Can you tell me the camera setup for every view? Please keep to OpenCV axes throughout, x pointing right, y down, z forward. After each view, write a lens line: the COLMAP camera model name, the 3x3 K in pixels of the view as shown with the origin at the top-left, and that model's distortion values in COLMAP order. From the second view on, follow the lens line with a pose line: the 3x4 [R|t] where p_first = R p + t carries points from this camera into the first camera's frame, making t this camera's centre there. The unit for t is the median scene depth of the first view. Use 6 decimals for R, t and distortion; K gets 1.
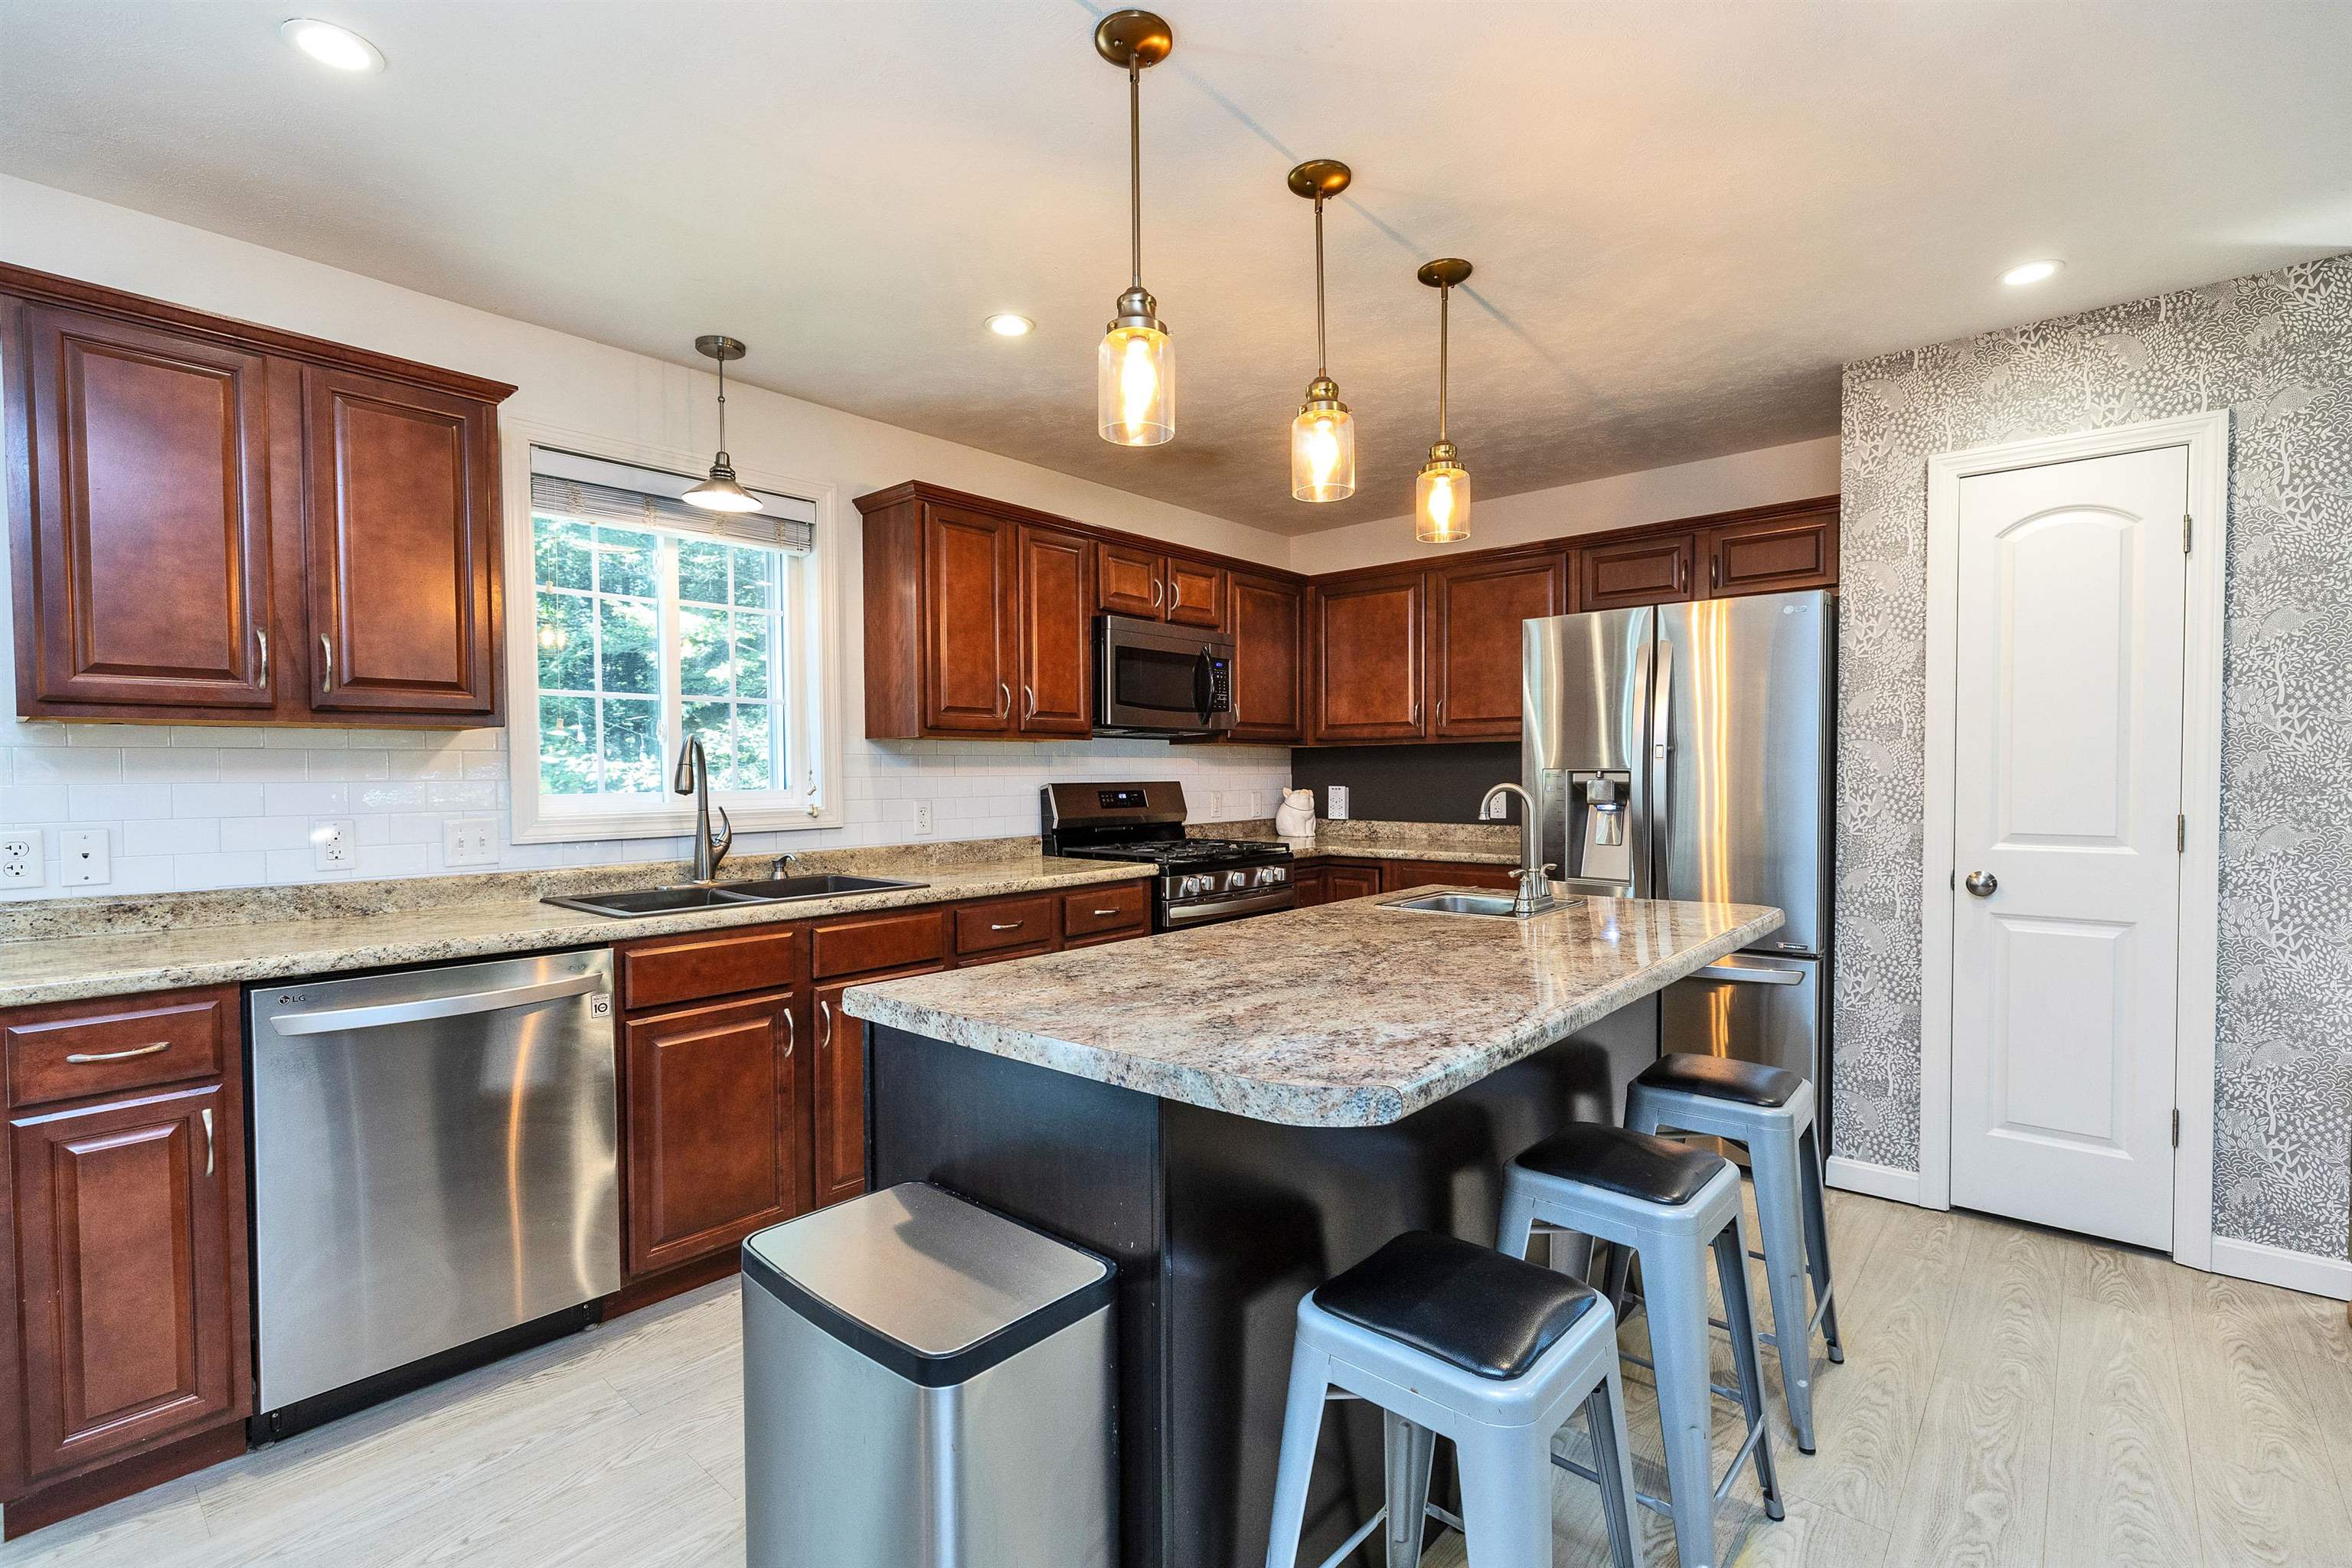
lens RADIAL K [[1052.3, 0, 1171.1], [0, 1052.3, 795.0], [0, 0, 1]] dist [0.001088, -0.000005]
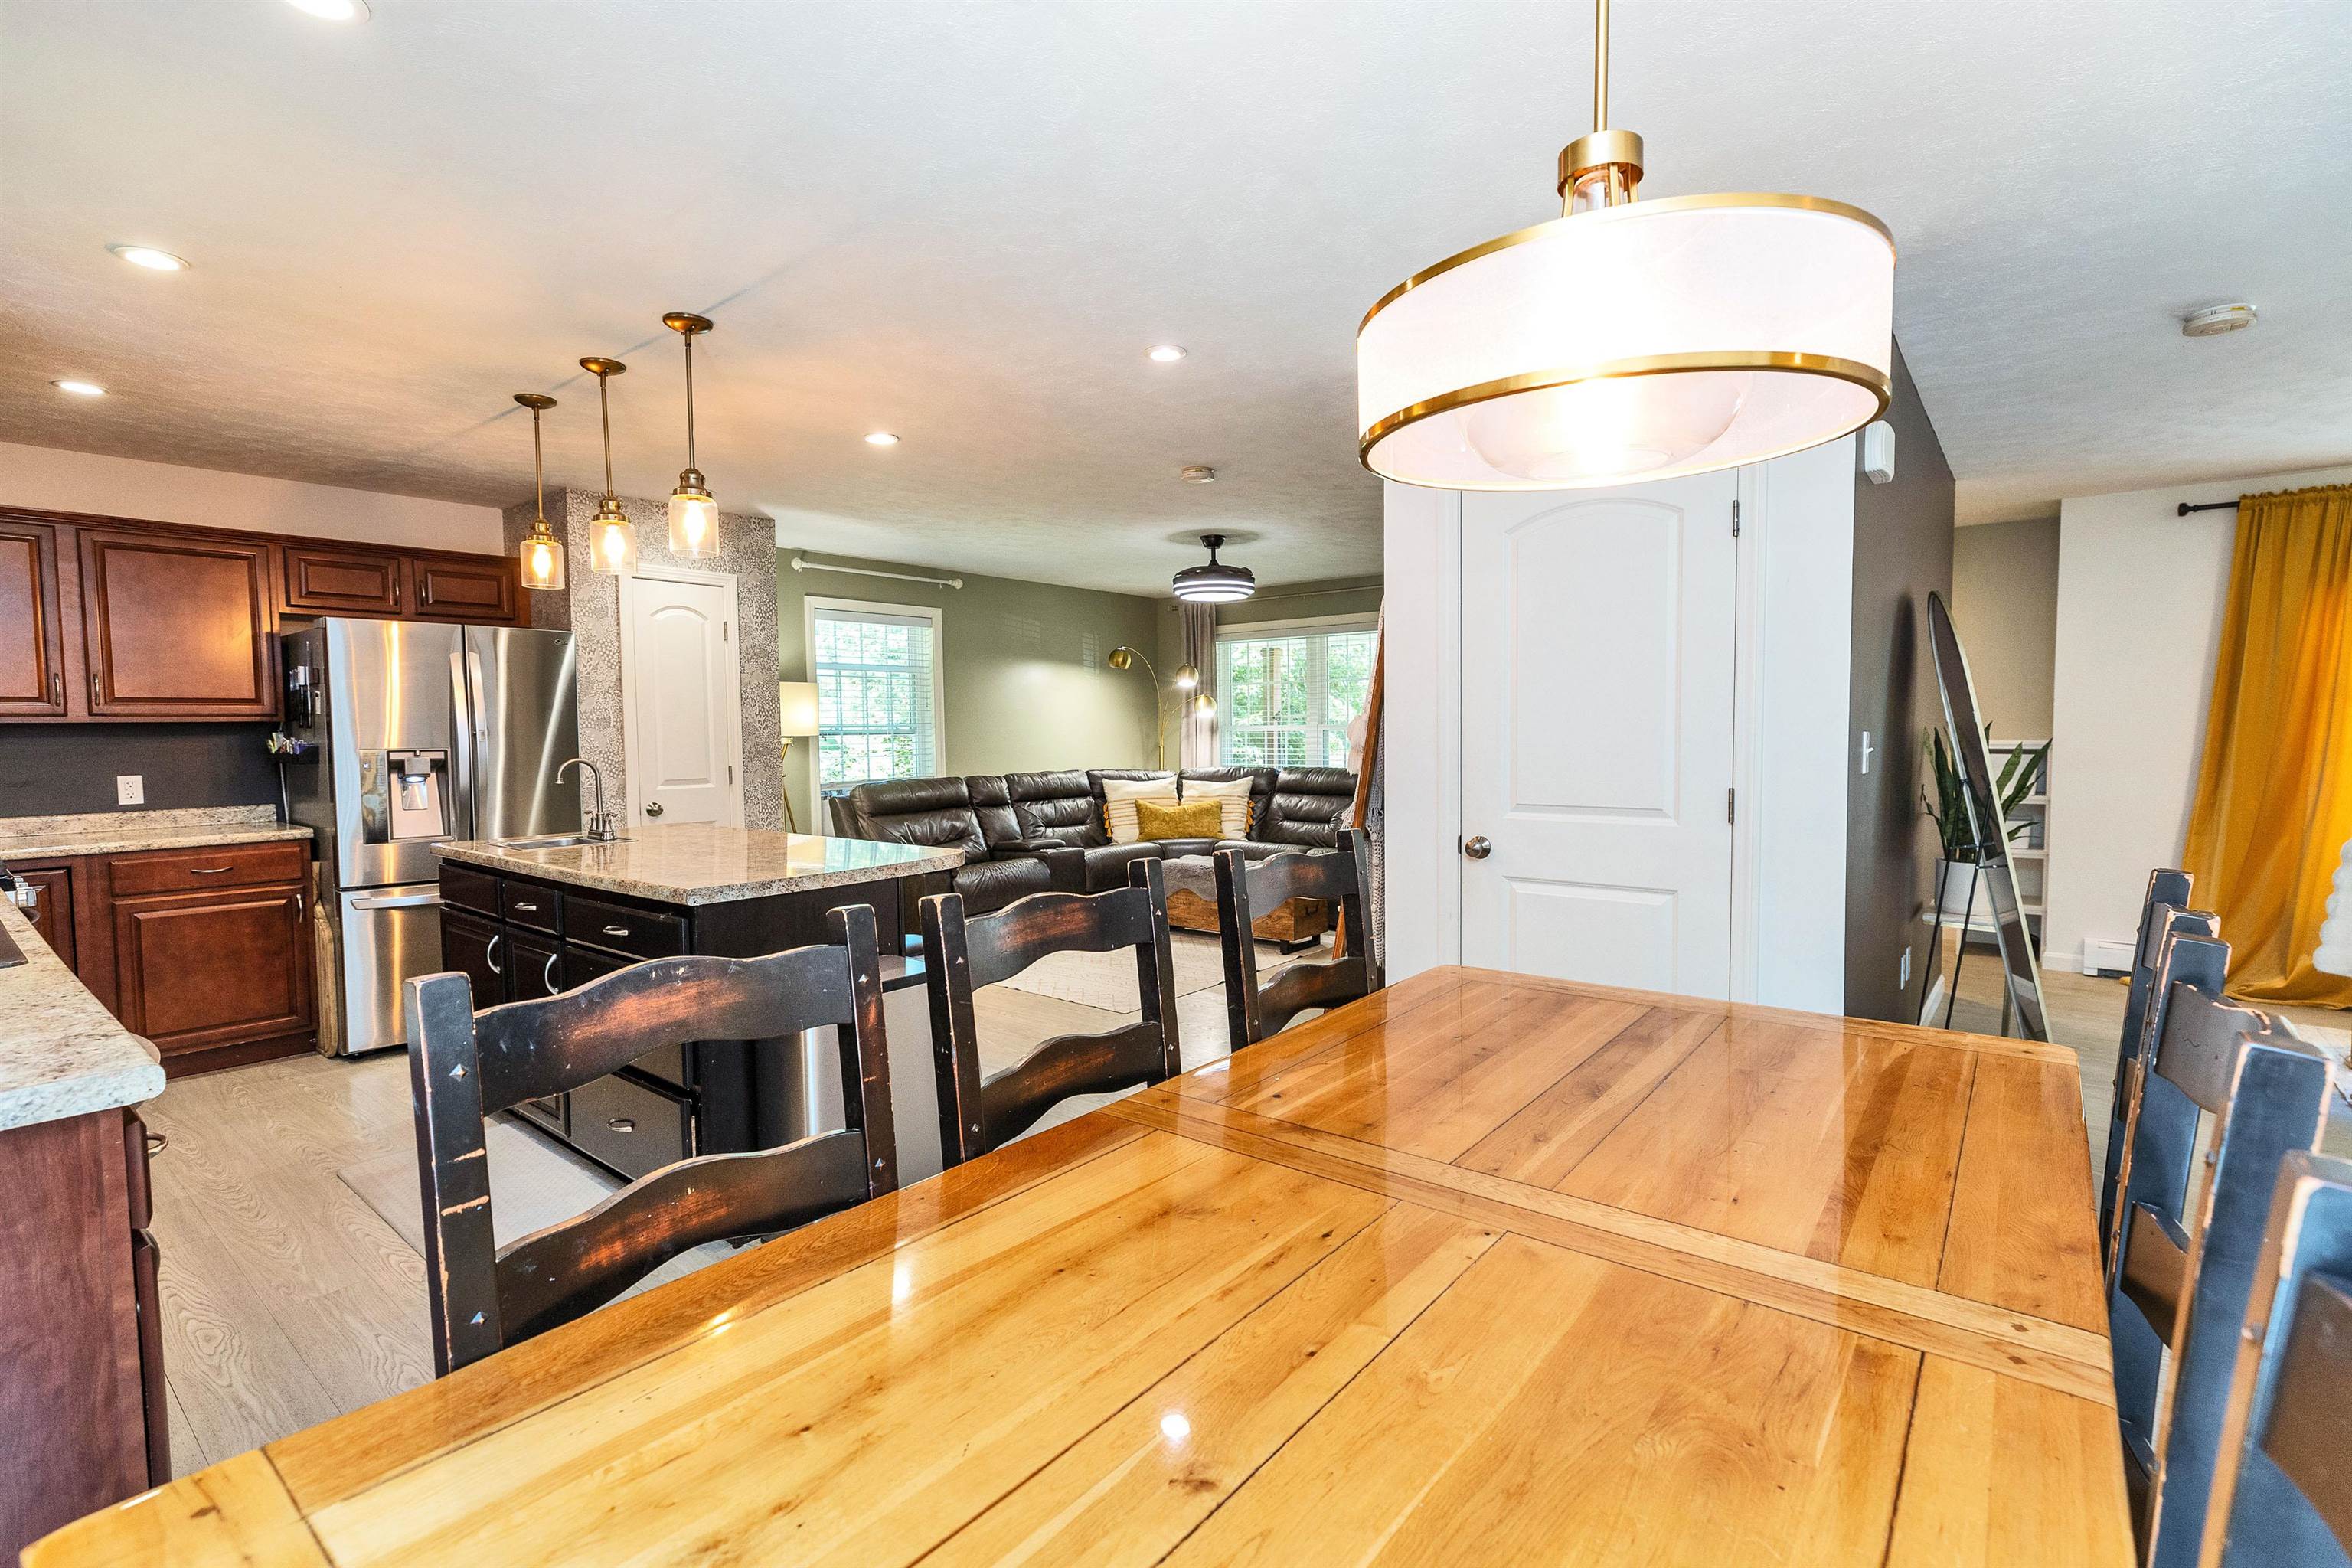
lens RADIAL K [[1073.7, 0, 1168.3], [0, 1073.7, 794.5], [0, 0, 1]] dist [0.016678, 0.000013]
pose [[-0.027460, -0.057354, 0.997976, -1.077967], [0.035788, 0.997656, 0.058320, -0.016391], [-0.998982, 0.037317, -0.025343, 0.175043]]
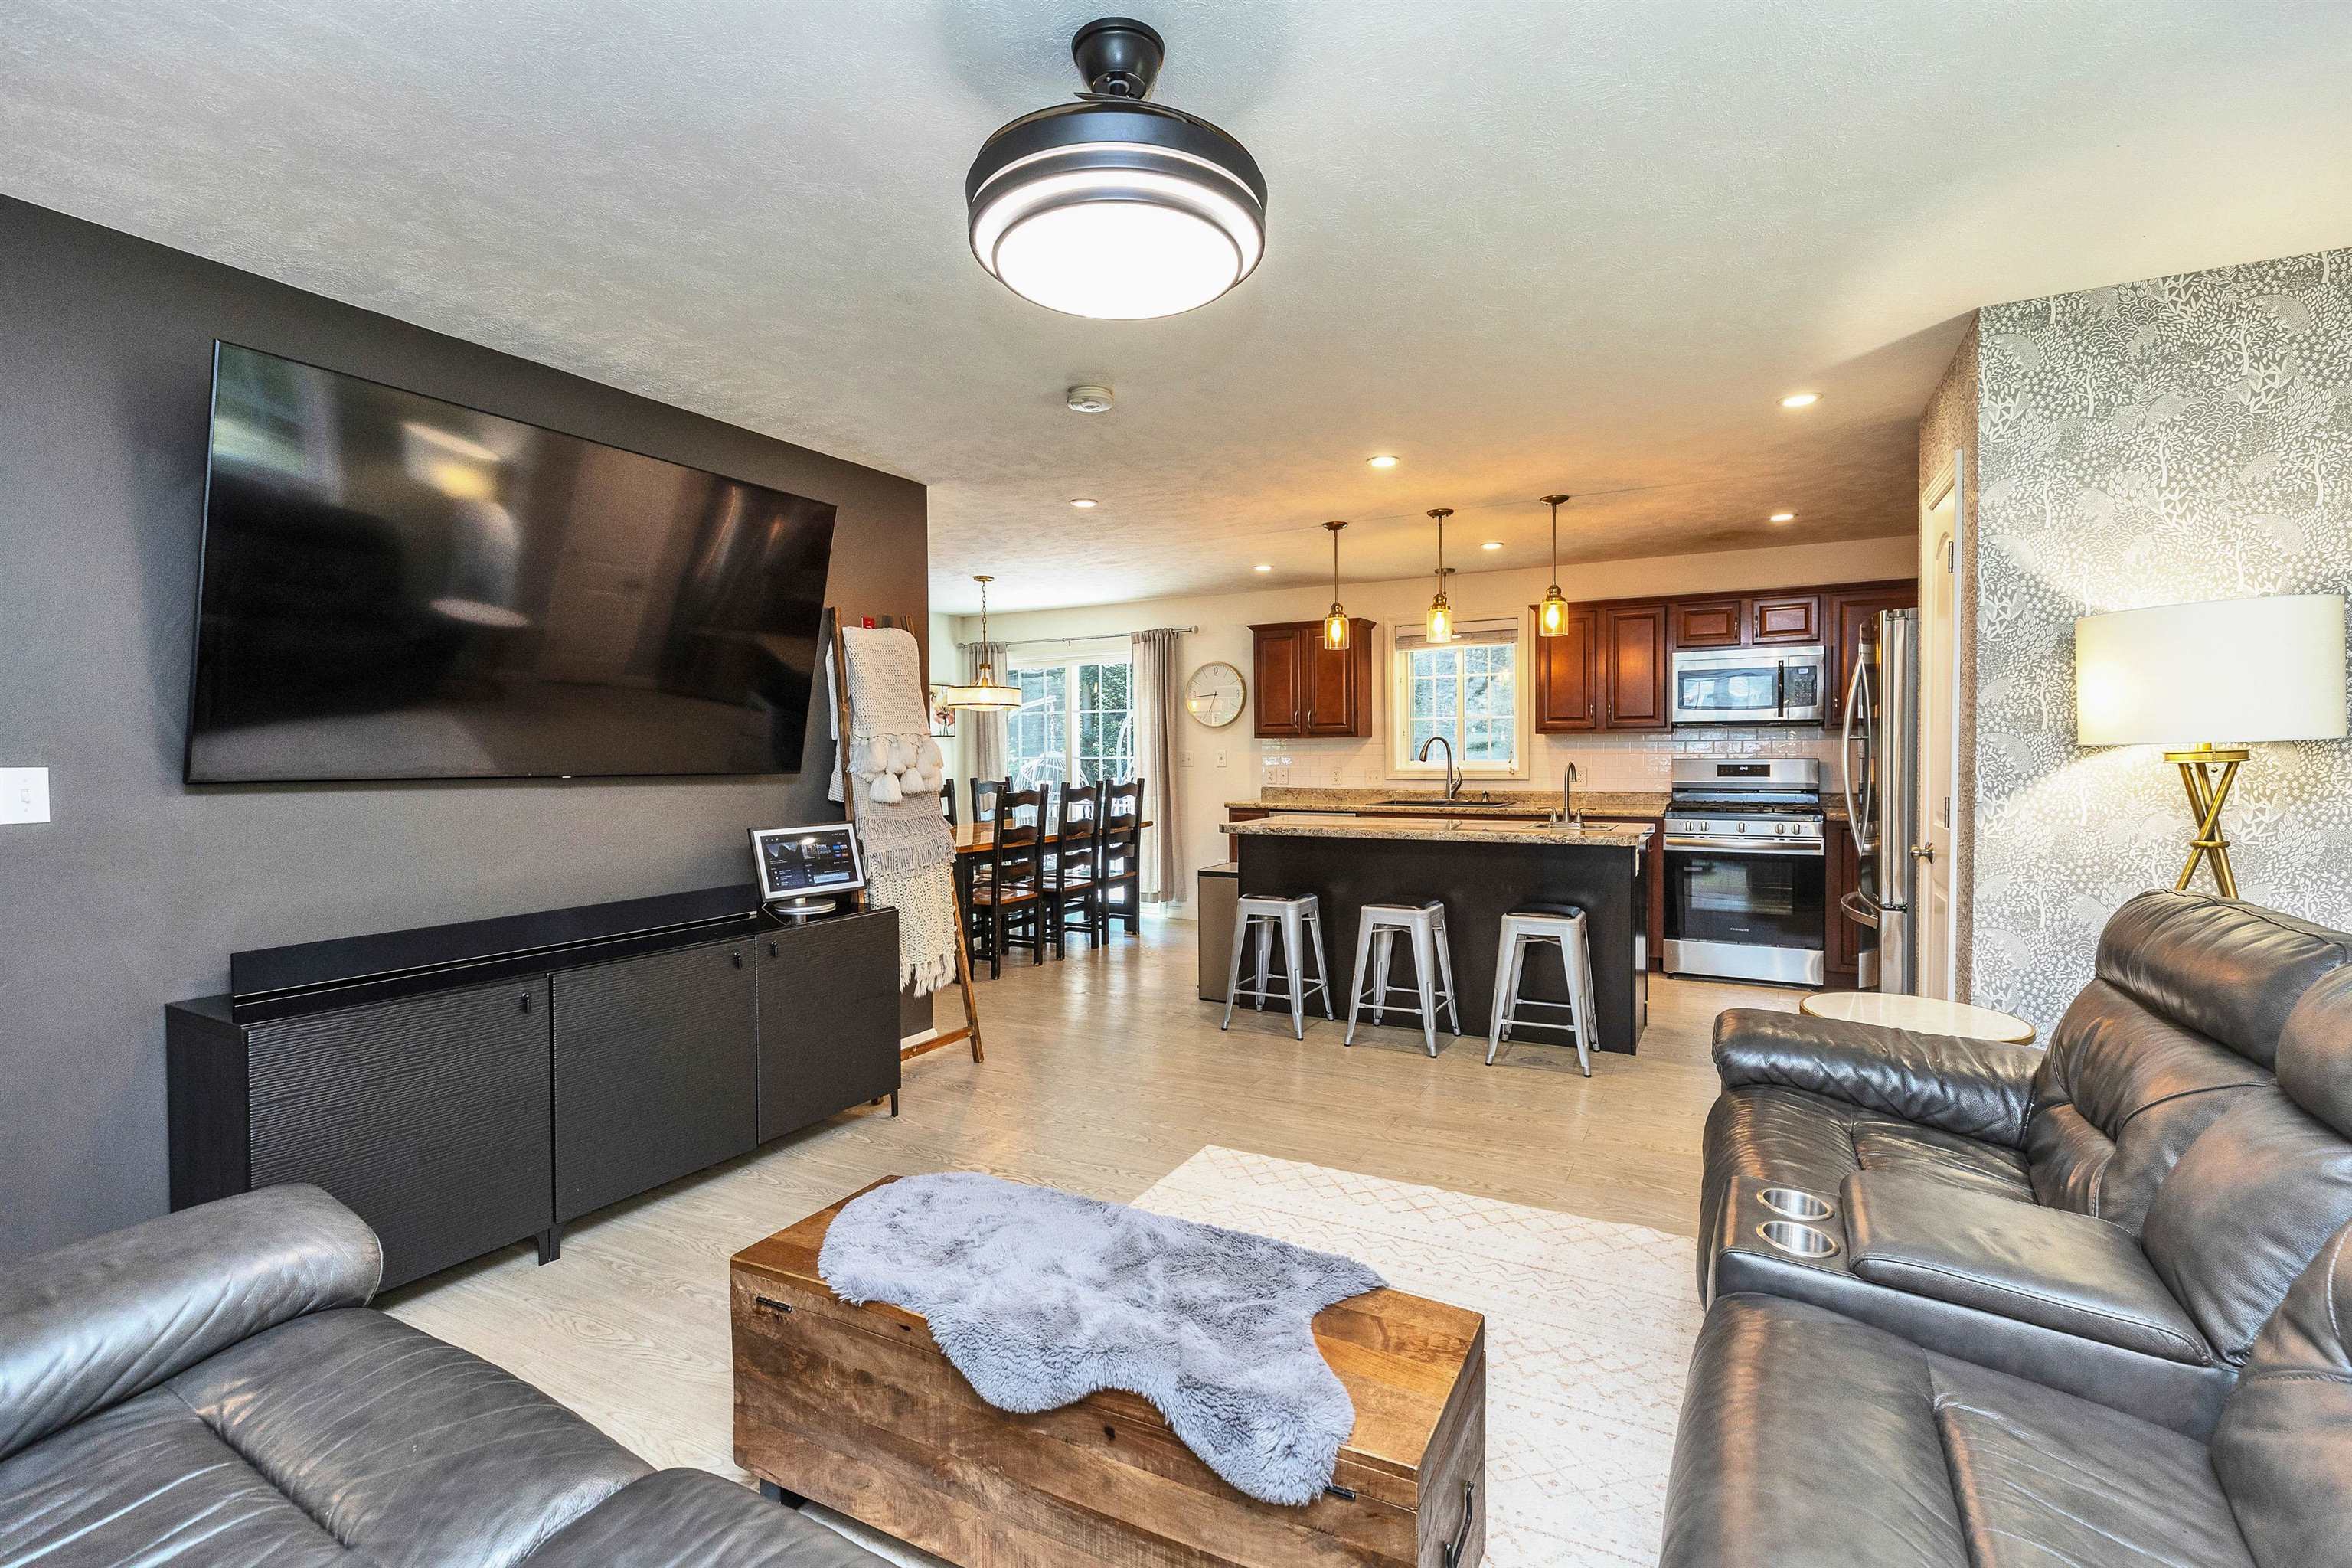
lens RADIAL K [[1073.7, 0, 1168.3], [0, 1073.7, 794.5], [0, 0, 1]] dist [0.016678, 0.000013]
pose [[0.207412, 0.041721, -0.977364, 1.743394], [-0.016504, 0.999097, 0.039147, -0.015663], [0.978114, 0.008011, 0.207914, -0.091099]]
